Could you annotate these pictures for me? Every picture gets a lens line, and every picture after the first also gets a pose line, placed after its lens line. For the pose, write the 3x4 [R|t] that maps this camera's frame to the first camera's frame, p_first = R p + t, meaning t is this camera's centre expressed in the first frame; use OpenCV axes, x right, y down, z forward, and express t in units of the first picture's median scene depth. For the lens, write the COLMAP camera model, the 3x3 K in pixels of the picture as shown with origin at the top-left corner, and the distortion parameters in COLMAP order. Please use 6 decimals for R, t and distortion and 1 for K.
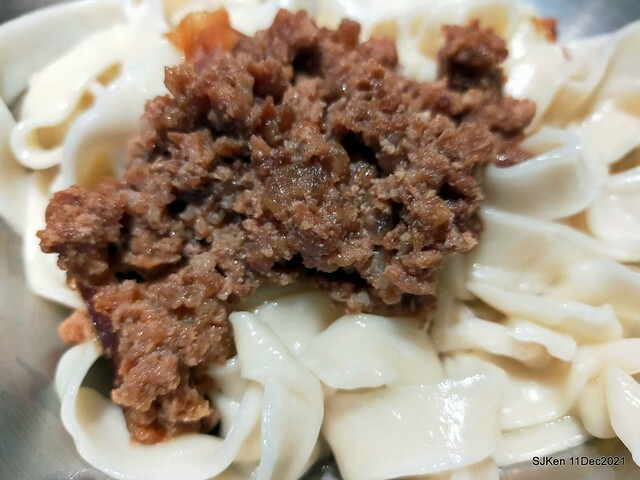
lens RADIAL K [[575.8, 0, 326.9], [0, 575.8, 220.9], [0, 0, 1]] dist [-0.097634, 0.057409]
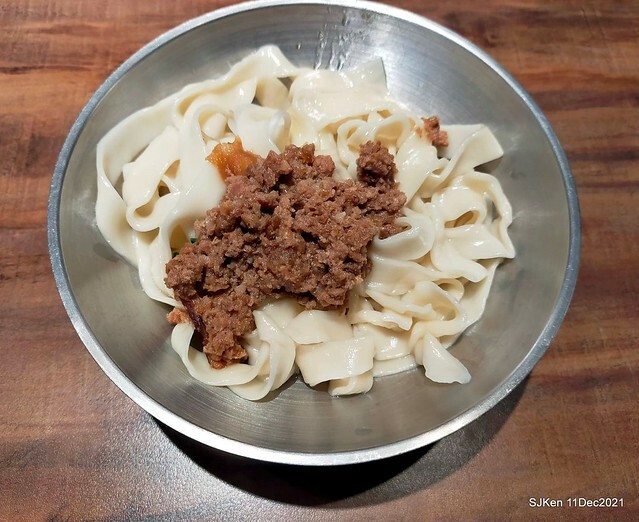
lens RADIAL K [[594.8, 0, 320.4], [0, 594.8, 254.4], [0, 0, 1]] dist [-0.076052, 0.027205]
pose [[0.999722, -0.010514, 0.021093, 0.046486], [0.006294, 0.981583, 0.190934, -0.496787], [-0.022712, -0.190749, 0.981376, -1.235090]]
